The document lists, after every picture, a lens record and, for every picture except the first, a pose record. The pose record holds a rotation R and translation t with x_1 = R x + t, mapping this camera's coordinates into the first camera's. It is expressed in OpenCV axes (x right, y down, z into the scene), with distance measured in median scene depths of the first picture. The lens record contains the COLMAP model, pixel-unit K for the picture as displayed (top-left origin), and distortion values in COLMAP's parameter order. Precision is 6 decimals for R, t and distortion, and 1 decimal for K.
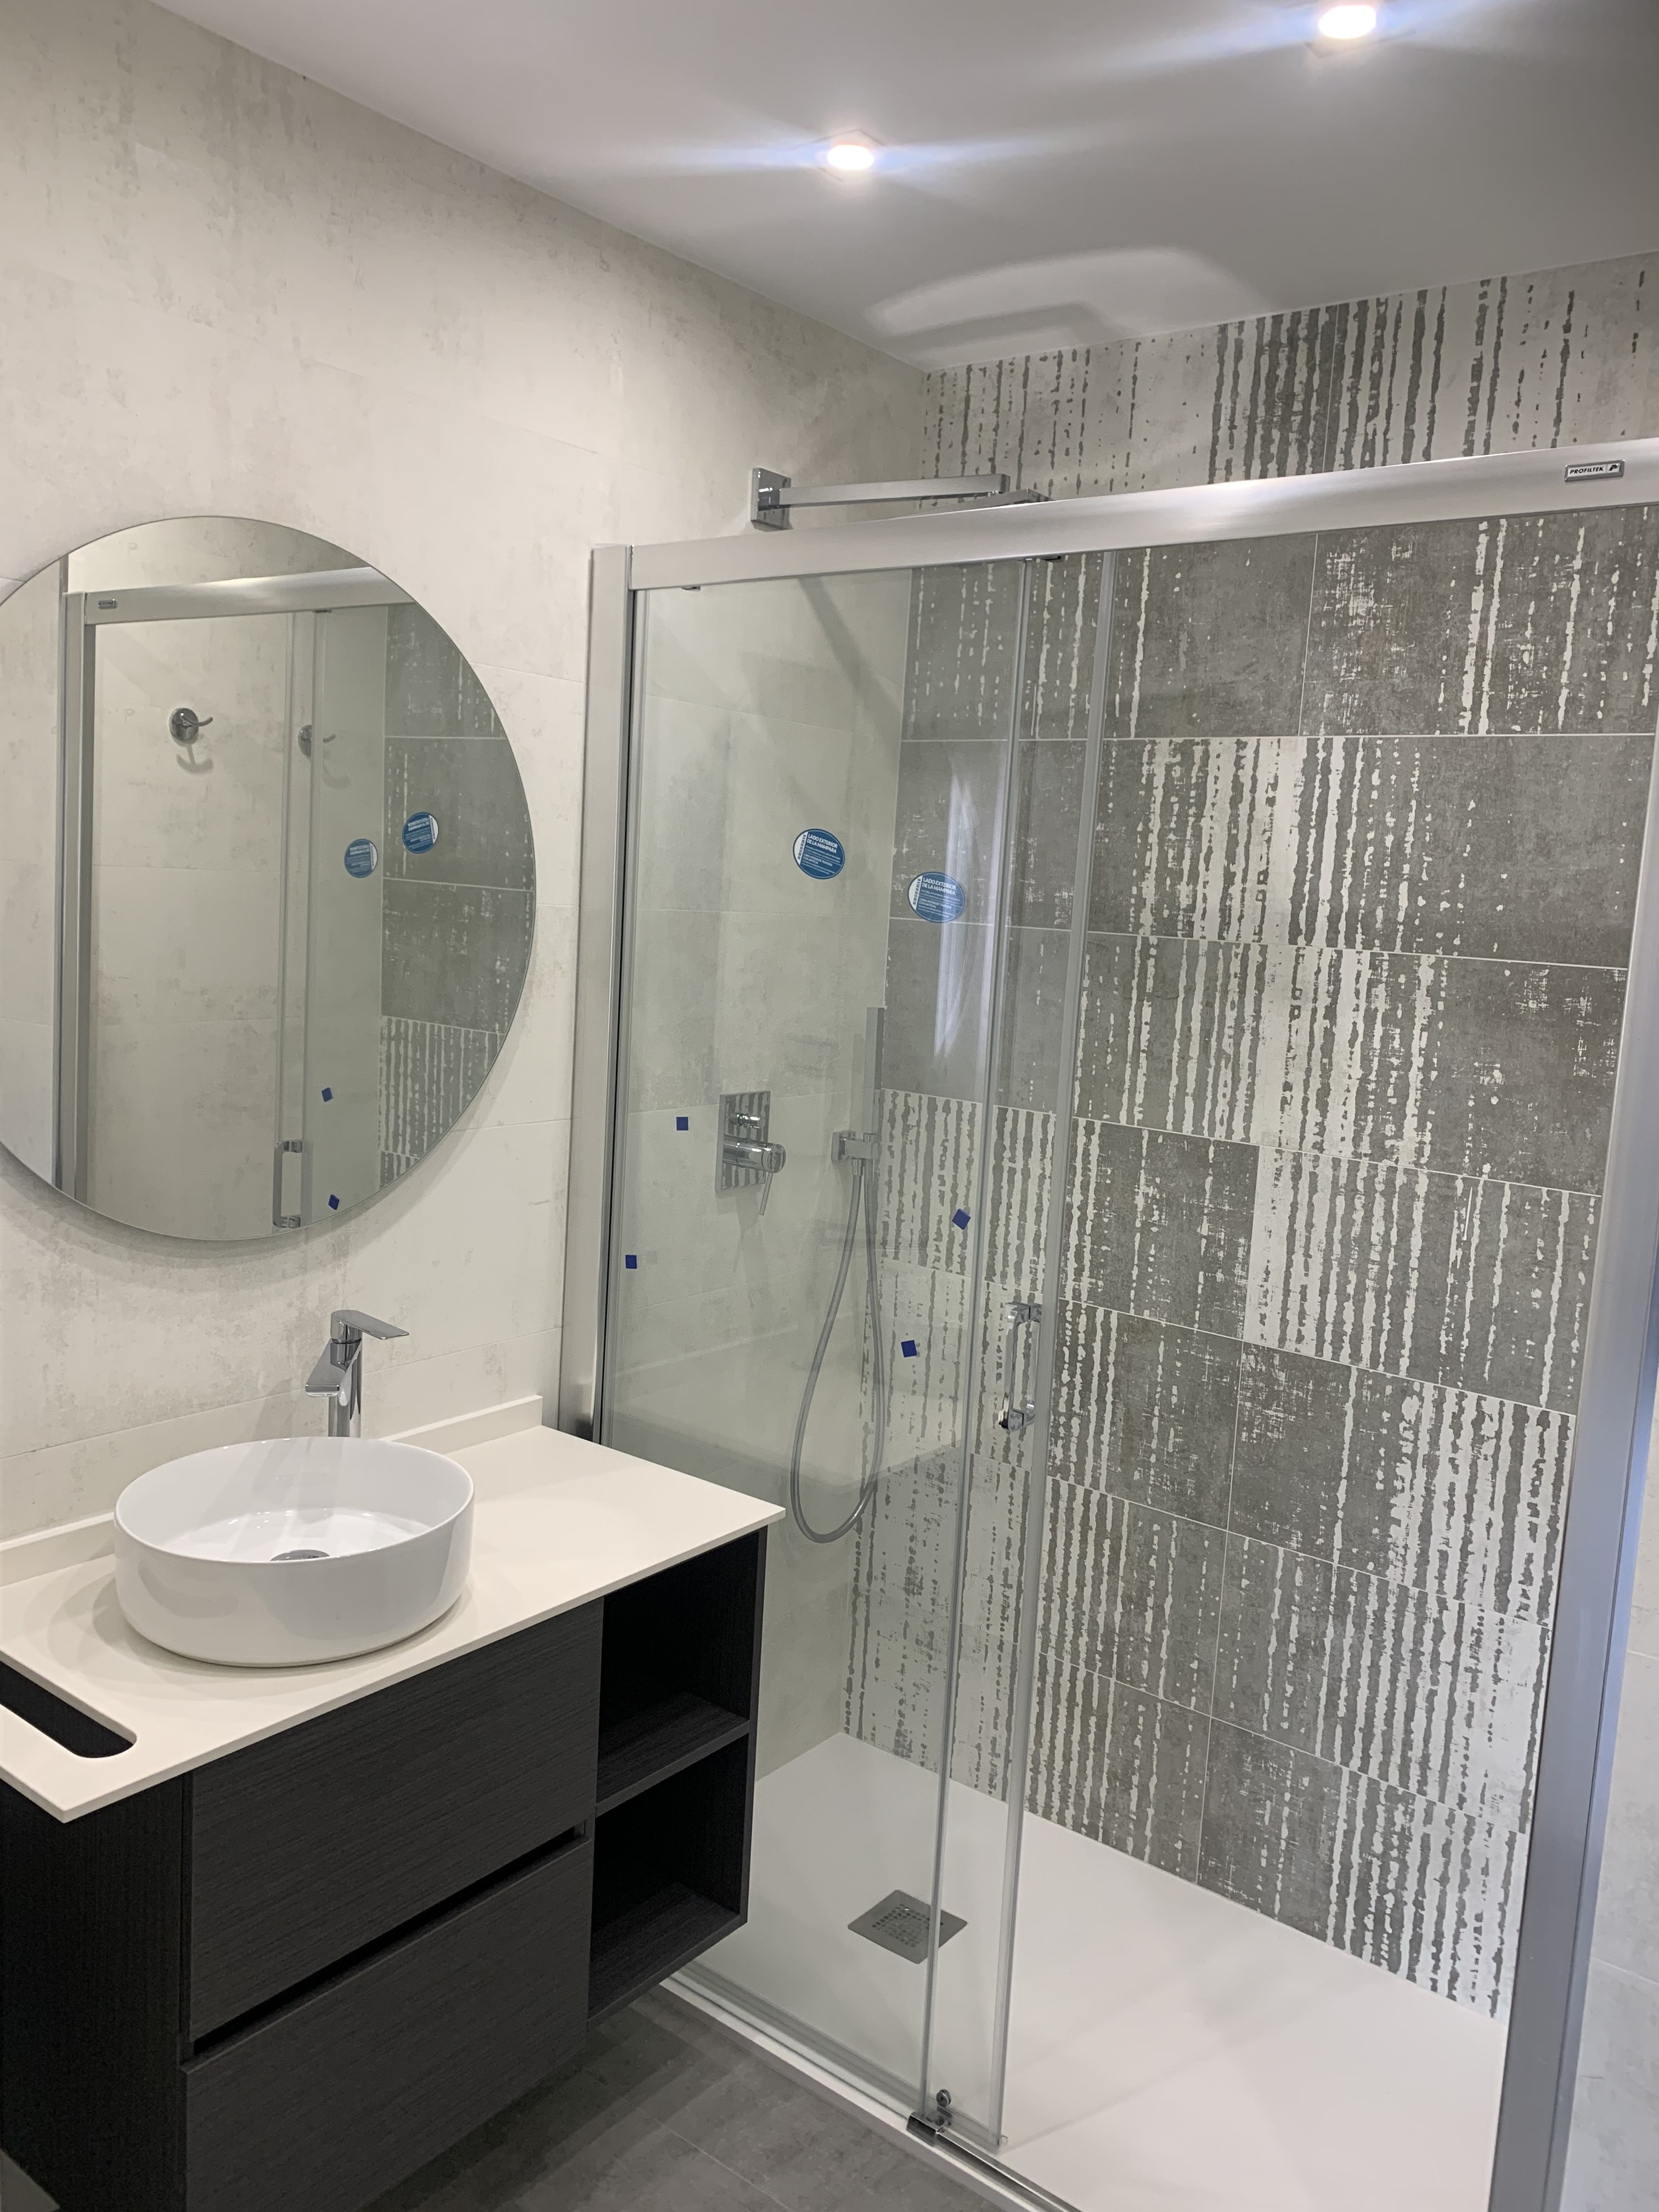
lens RADIAL K [[1691.3, 0, 822.7], [0, 1691.3, 1092.5], [0, 0, 1]] dist [0.170700, -0.474656]
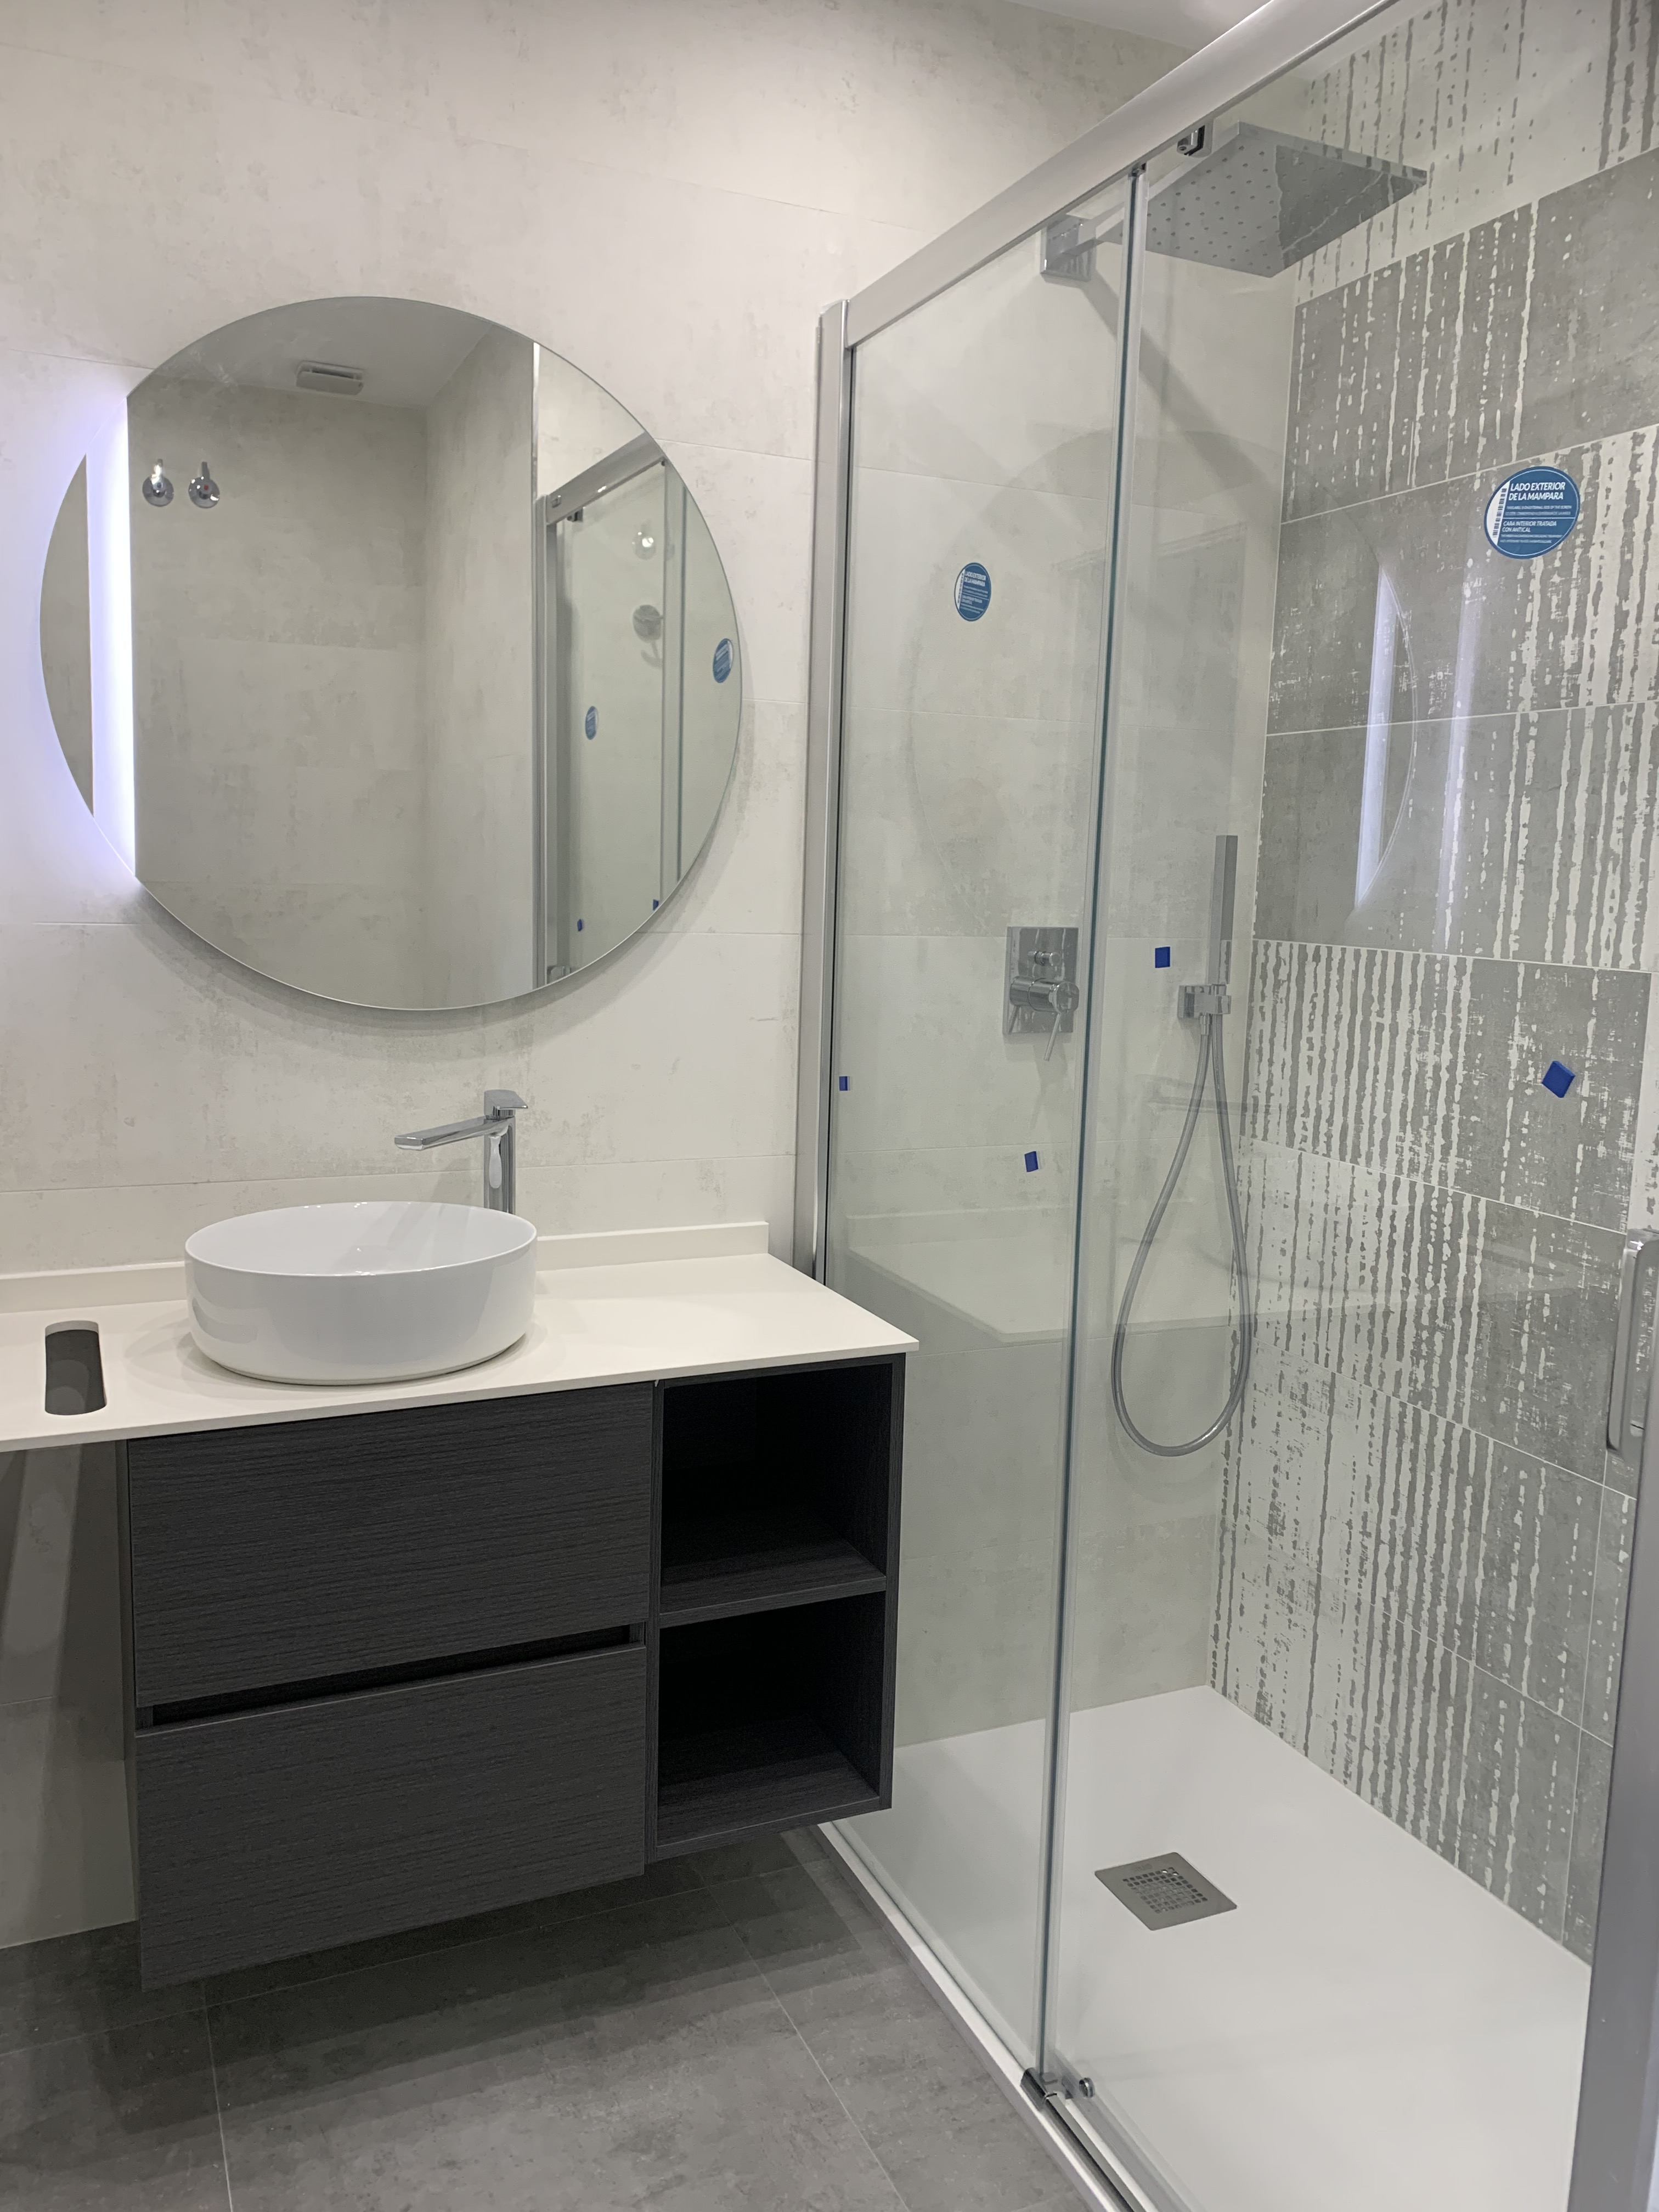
lens RADIAL K [[1692.5, 0, 829.4], [0, 1692.5, 1098.0], [0, 0, 1]] dist [0.030028, -0.018900]
pose [[0.877660, 0.034138, -0.478067, 0.294956], [-0.040121, 0.999192, -0.002307, 0.100939], [0.477602, 0.021205, 0.878320, 0.171001]]
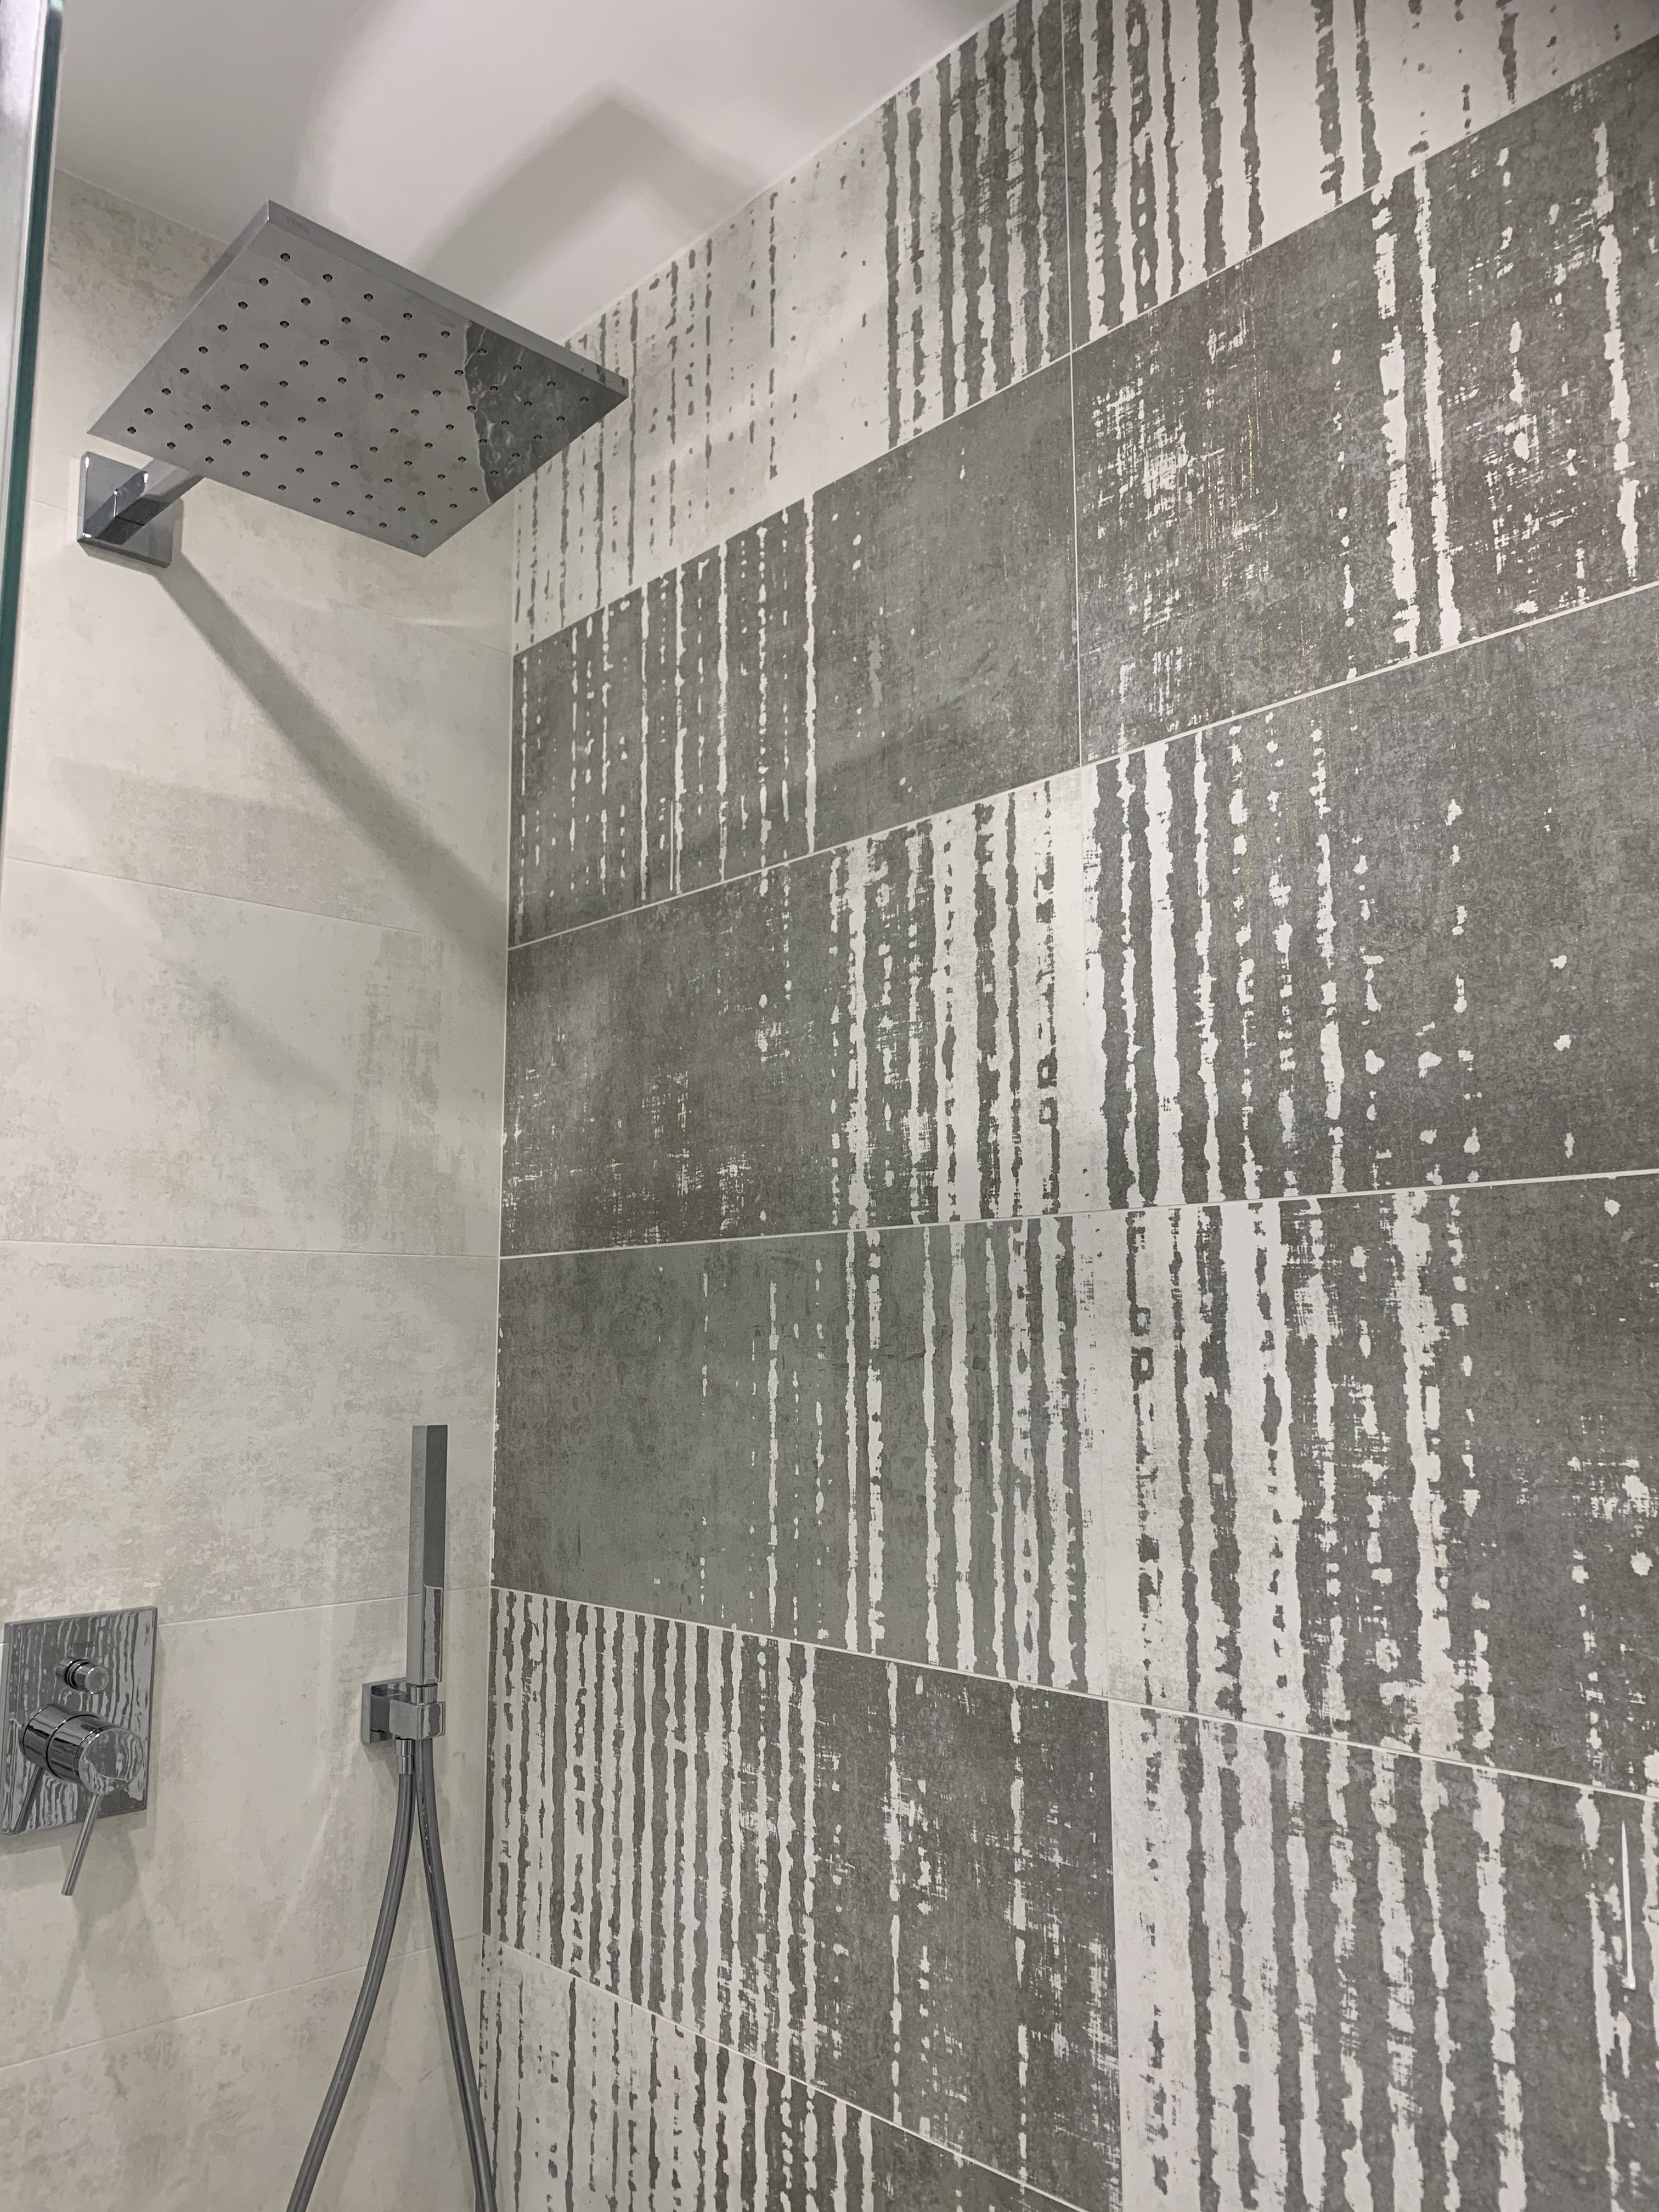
lens RADIAL K [[1670.8, 0, 829.5], [0, 1670.8, 1106.0], [0, 0, 1]] dist [0.094264, -0.211581]
pose [[0.984319, -0.084585, -0.154796, 0.262055], [0.039016, 0.960197, -0.276586, 0.003372], [0.172030, 0.266209, 0.948440, 0.558221]]
